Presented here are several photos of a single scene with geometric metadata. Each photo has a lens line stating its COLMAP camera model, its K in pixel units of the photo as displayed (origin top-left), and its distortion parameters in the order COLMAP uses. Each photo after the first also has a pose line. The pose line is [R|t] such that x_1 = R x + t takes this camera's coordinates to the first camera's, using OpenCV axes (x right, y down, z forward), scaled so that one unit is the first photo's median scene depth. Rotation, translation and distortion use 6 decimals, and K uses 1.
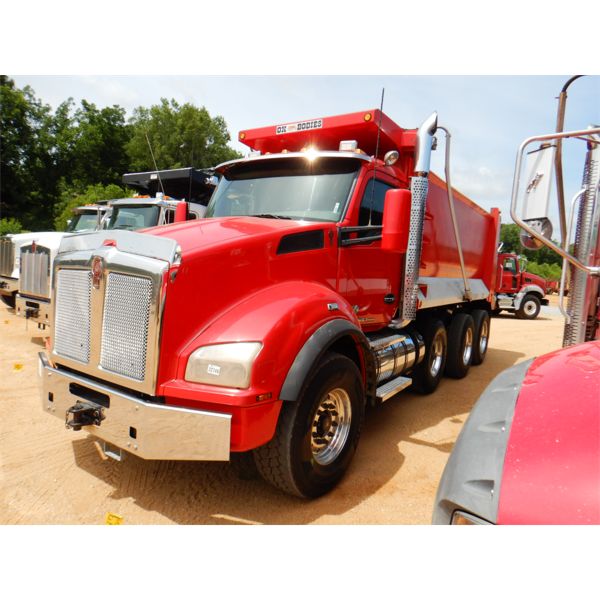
lens RADIAL K [[417.3, 0, 305.9], [0, 417.3, 311.9], [0, 0, 1]] dist [-0.000873, -0.014349]
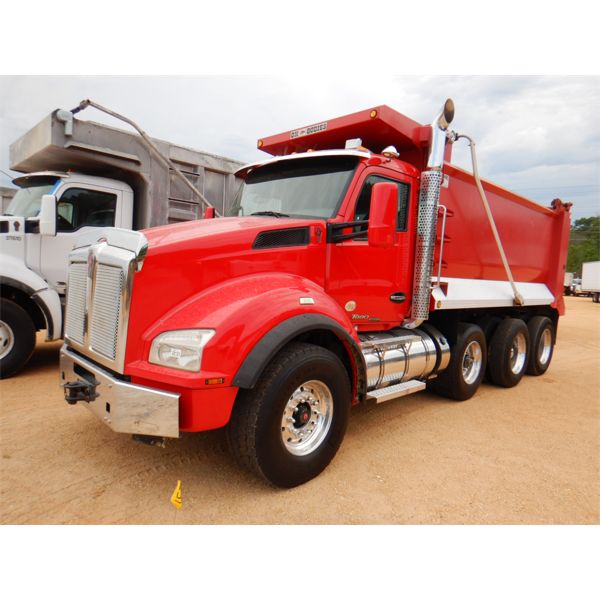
lens RADIAL K [[417.3, 0, 306.8], [0, 417.3, 312.0], [0, 0, 1]] dist [-0.000873, -0.014349]
pose [[0.973426, 0.011742, -0.228701, 0.272023], [-0.018356, 0.999472, -0.026816, 0.039898], [0.228265, 0.030301, 0.973127, 0.016117]]
